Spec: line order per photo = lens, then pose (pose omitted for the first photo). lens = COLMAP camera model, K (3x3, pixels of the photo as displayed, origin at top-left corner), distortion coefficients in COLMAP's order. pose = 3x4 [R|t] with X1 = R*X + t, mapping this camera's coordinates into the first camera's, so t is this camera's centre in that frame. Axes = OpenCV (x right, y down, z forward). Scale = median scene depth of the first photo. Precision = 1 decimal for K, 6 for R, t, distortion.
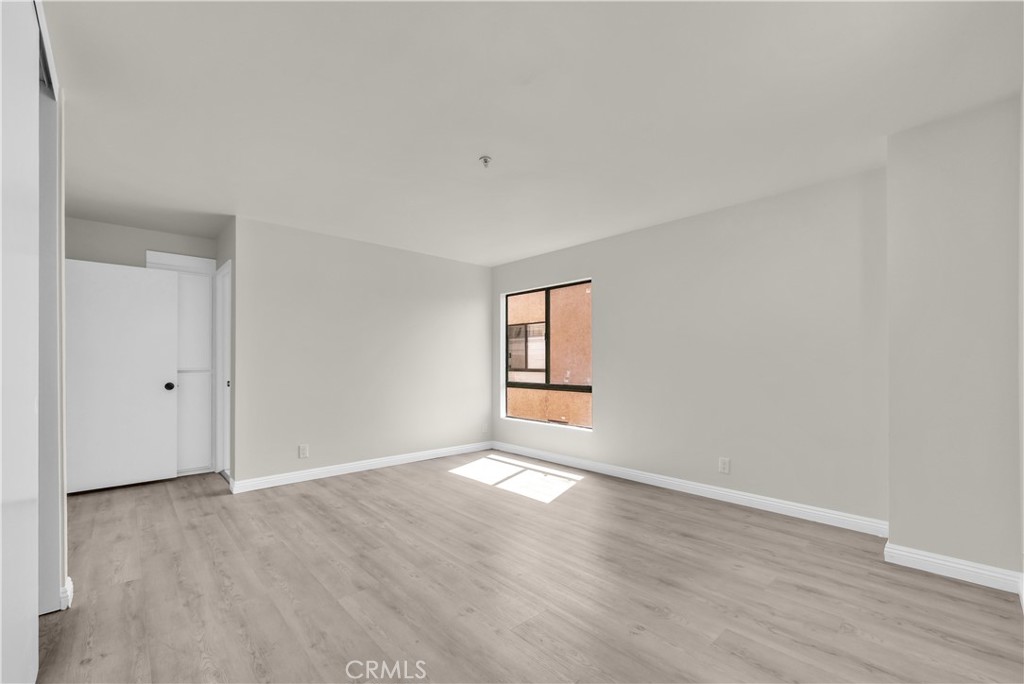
lens RADIAL K [[421.2, 0, 490.0], [0, 421.2, 363.3], [0, 0, 1]] dist [-0.001028, 0.000004]
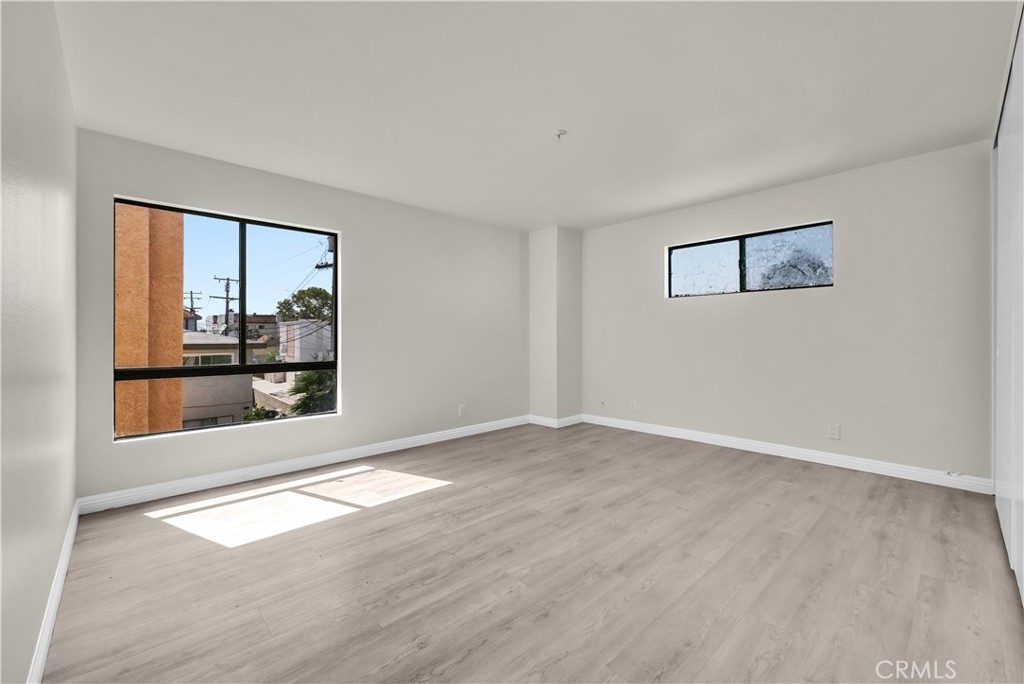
lens RADIAL K [[421.2, 0, 510.6], [0, 421.2, 337.8], [0, 0, 1]] dist [-0.001028, 0.000004]
pose [[-0.030447, -0.004303, 0.999527, -0.916601], [0.001278, 0.999990, 0.004344, 0.005192], [-0.999536, 0.001410, -0.030441, 1.021439]]
